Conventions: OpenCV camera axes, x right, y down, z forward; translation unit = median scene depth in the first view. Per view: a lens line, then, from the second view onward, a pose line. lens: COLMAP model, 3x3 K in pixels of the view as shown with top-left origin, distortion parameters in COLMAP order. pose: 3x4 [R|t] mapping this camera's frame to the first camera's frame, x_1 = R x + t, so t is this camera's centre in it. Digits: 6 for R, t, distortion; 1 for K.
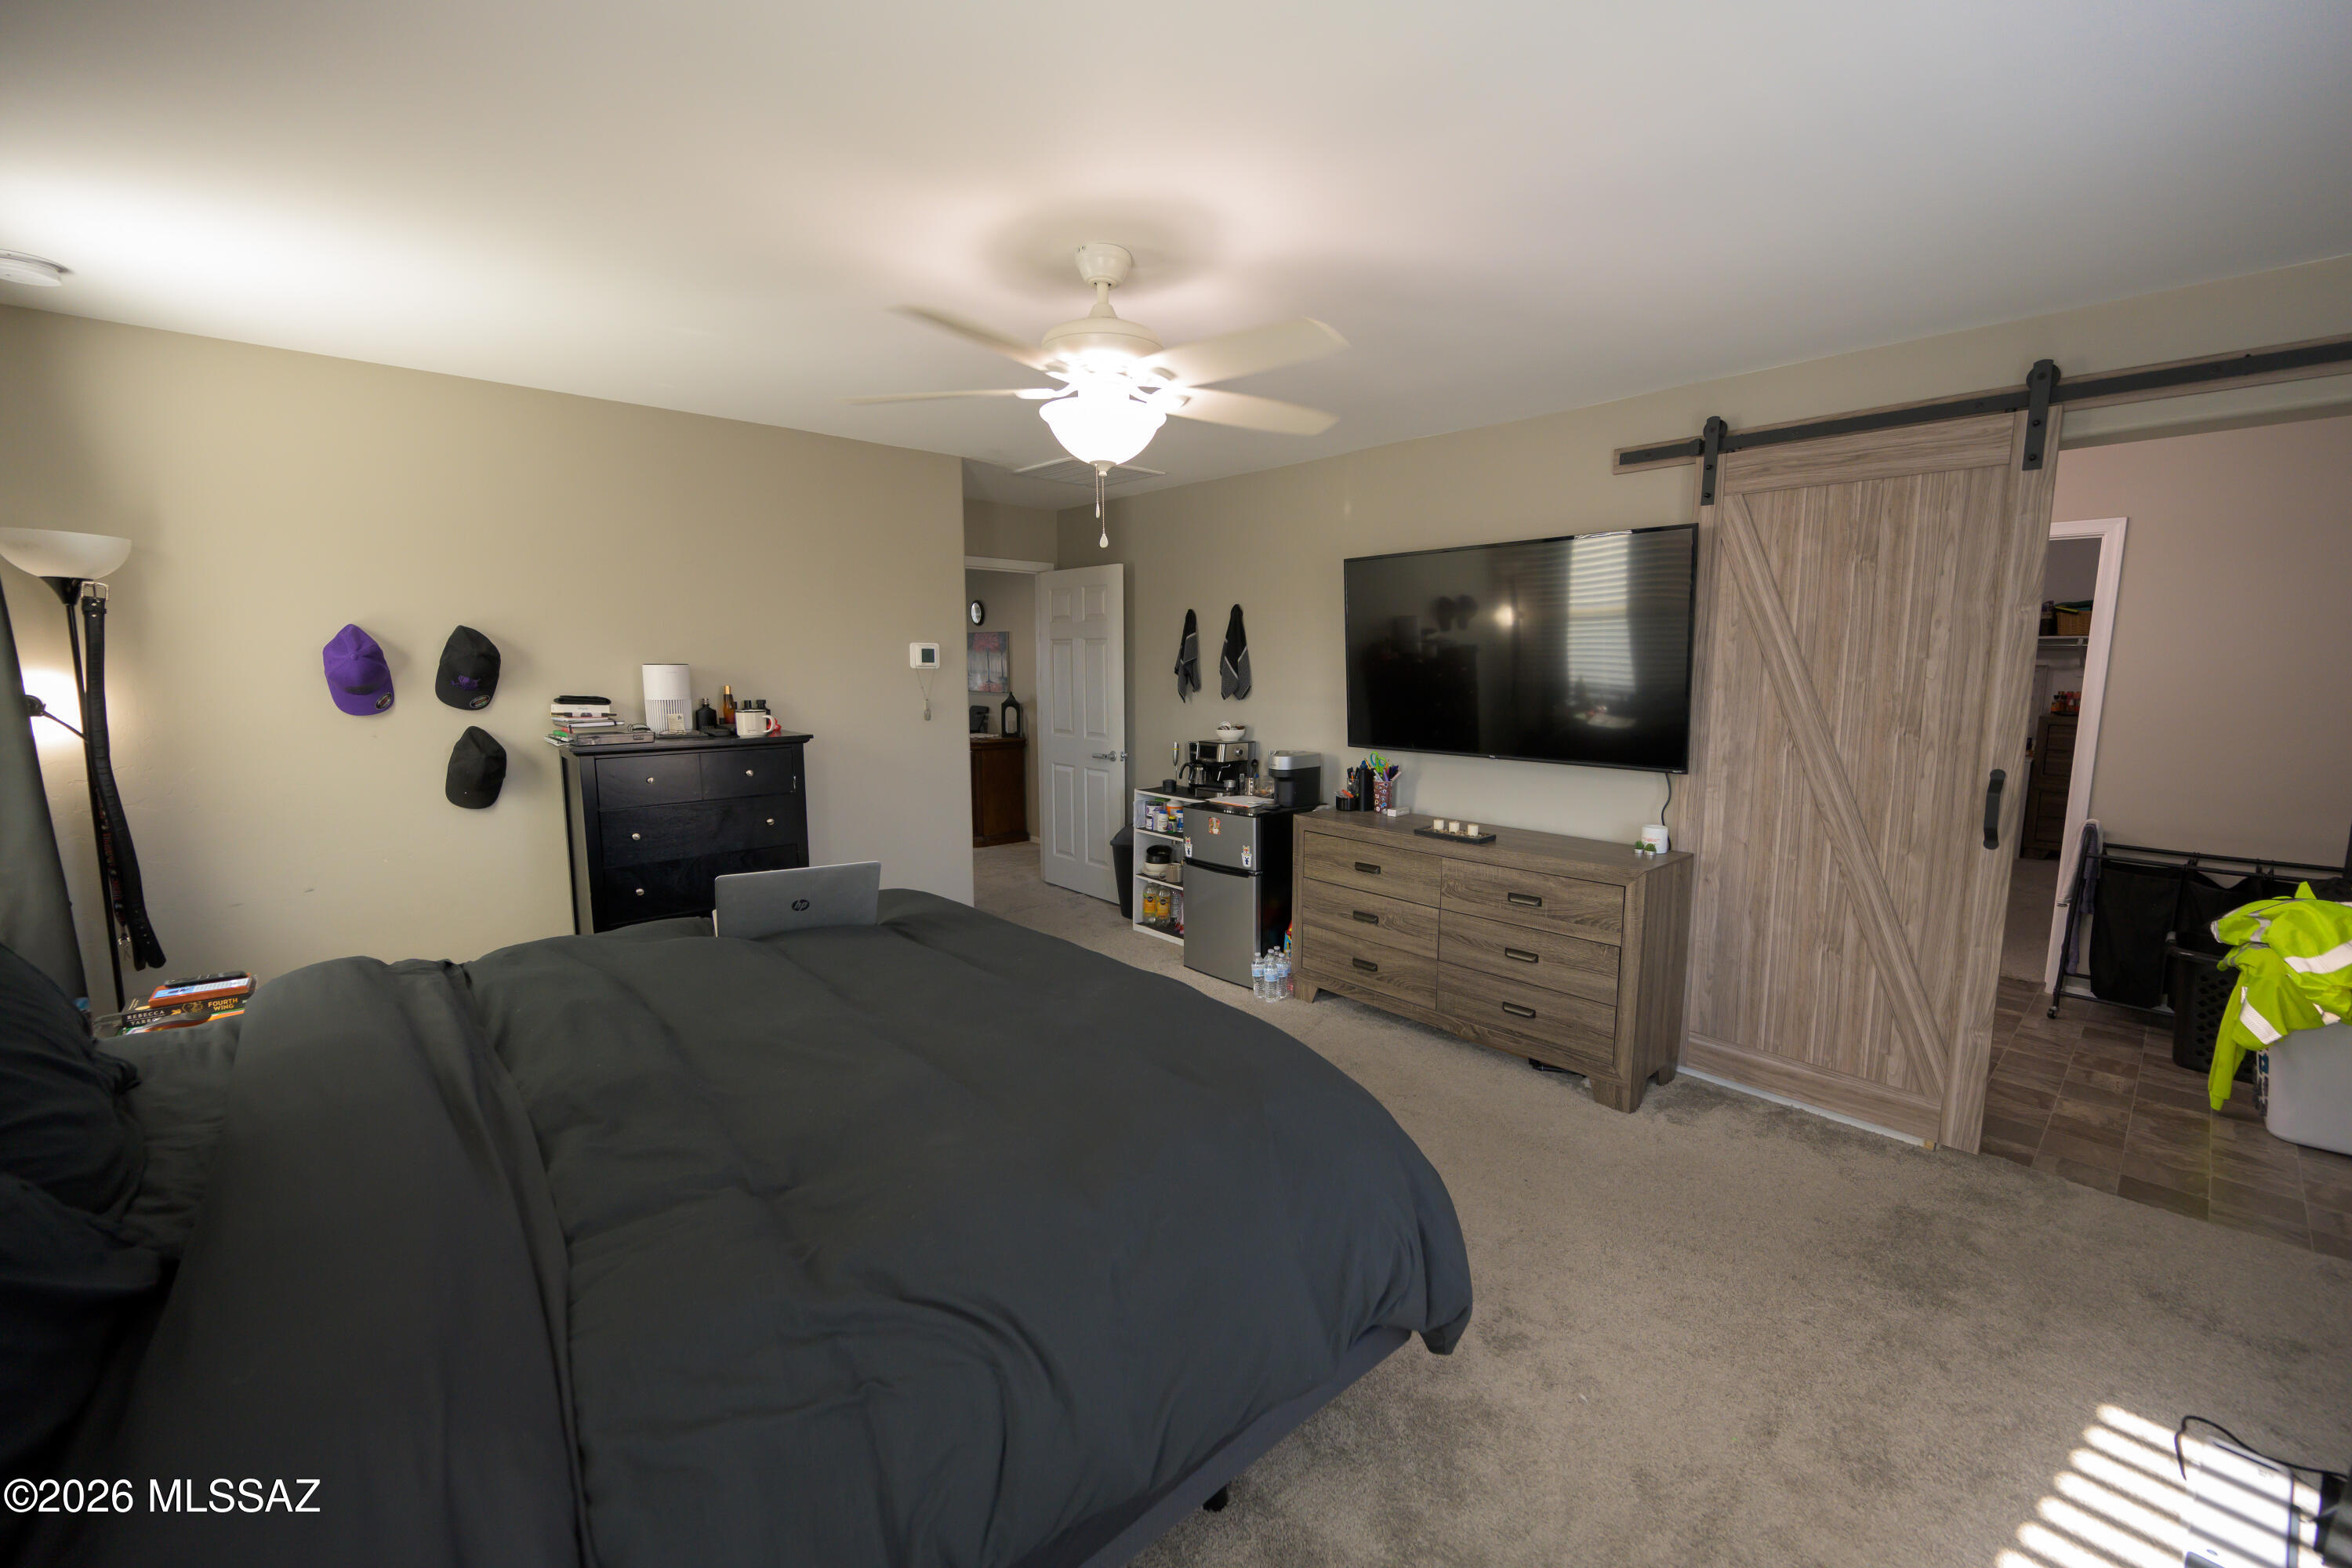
lens RADIAL K [[945.4, 0, 1193.9], [0, 945.4, 791.5], [0, 0, 1]] dist [-0.000416, -0.000246]
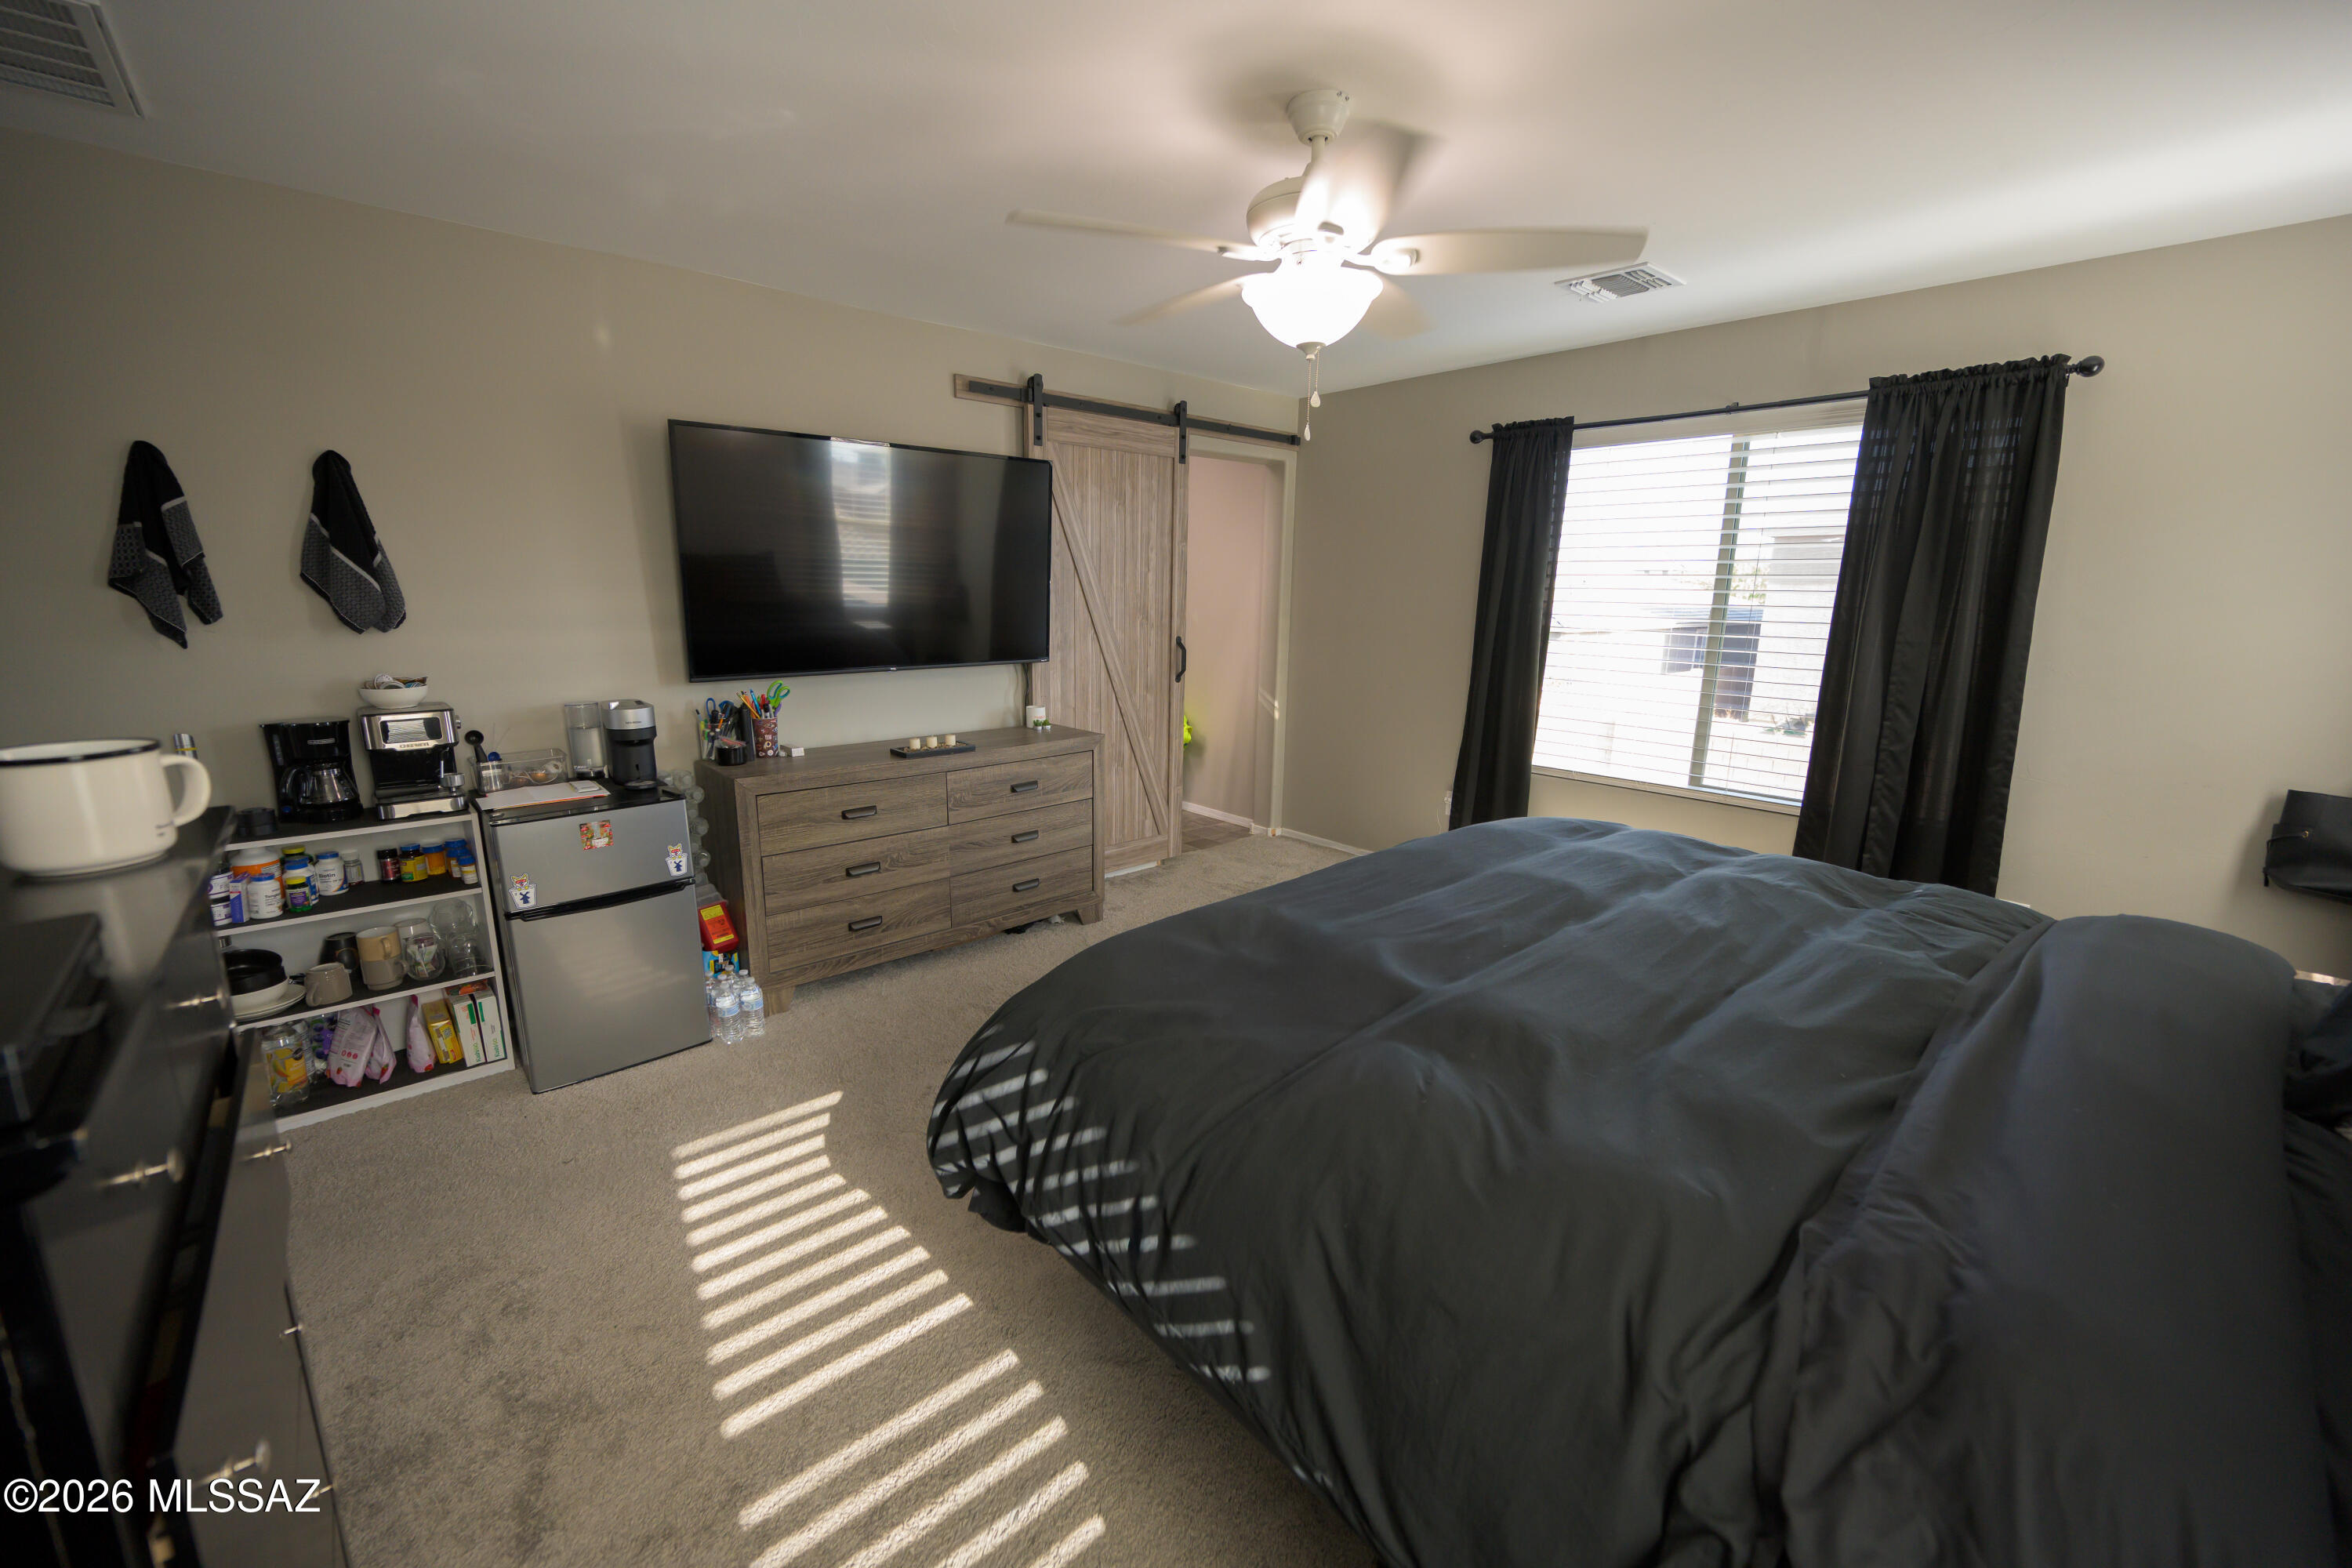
lens RADIAL K [[945.4, 0, 1193.9], [0, 945.4, 791.5], [0, 0, 1]] dist [-0.000416, -0.000246]
pose [[-0.006300, -0.221882, 0.975053, -0.732365], [0.120986, 0.967741, 0.220999, -0.102012], [-0.992634, 0.119360, 0.020748, 0.763032]]
